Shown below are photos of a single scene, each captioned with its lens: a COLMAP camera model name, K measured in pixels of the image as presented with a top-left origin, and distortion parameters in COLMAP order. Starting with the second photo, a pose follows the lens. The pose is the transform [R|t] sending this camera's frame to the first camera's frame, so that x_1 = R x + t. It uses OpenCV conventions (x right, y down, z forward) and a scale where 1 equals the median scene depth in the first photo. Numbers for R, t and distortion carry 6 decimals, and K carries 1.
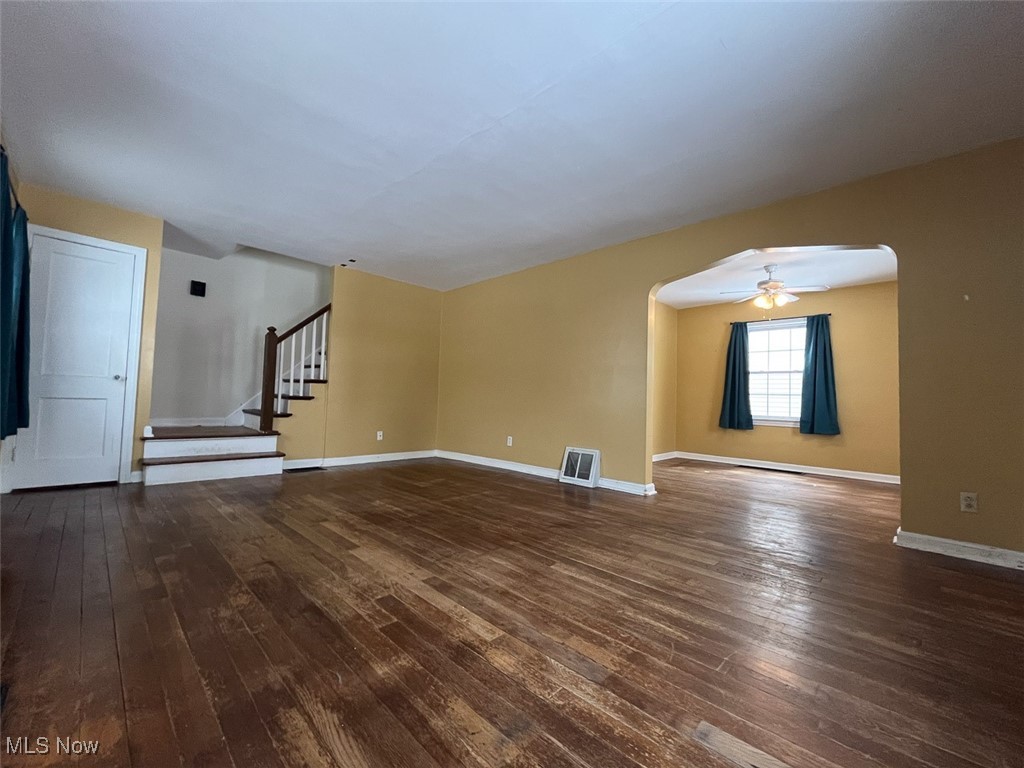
lens RADIAL K [[415.9, 0, 512.2], [0, 415.9, 385.5], [0, 0, 1]] dist [-0.002387, -0.000179]
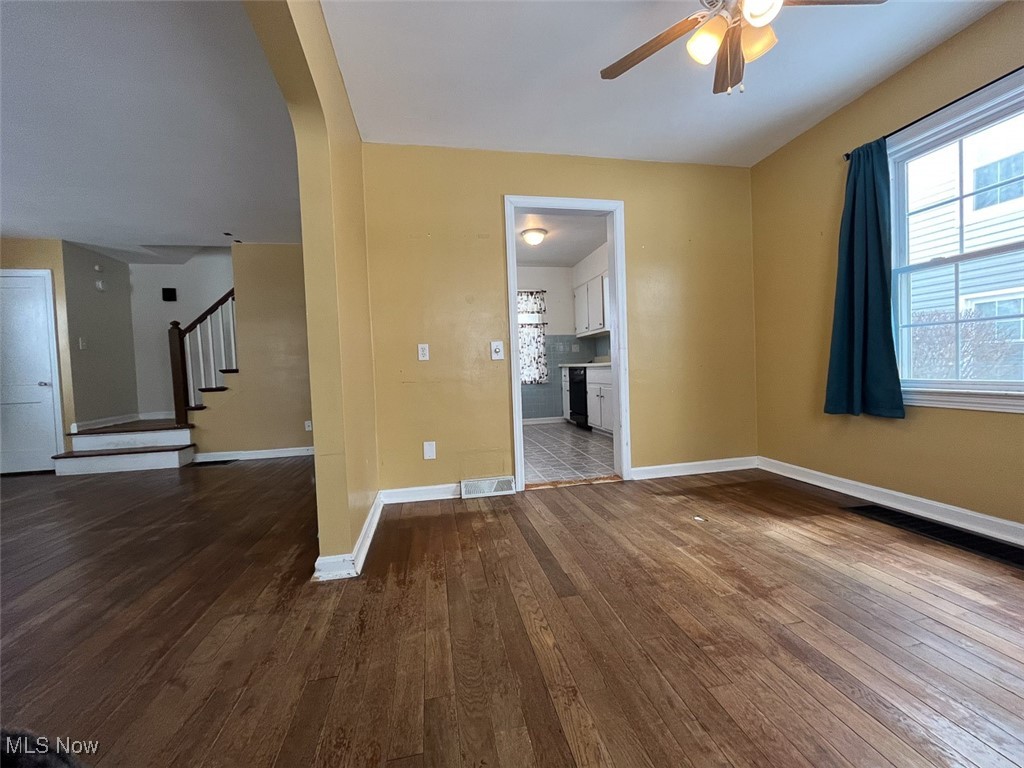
lens RADIAL K [[415.9, 0, 510.1], [0, 415.9, 383.2], [0, 0, 1]] dist [-0.002387, -0.000179]
pose [[0.817448, -0.045103, -0.574234, 0.641587], [0.086860, 0.995182, 0.045483, 0.031935], [0.569415, -0.087058, 0.817427, 0.618108]]
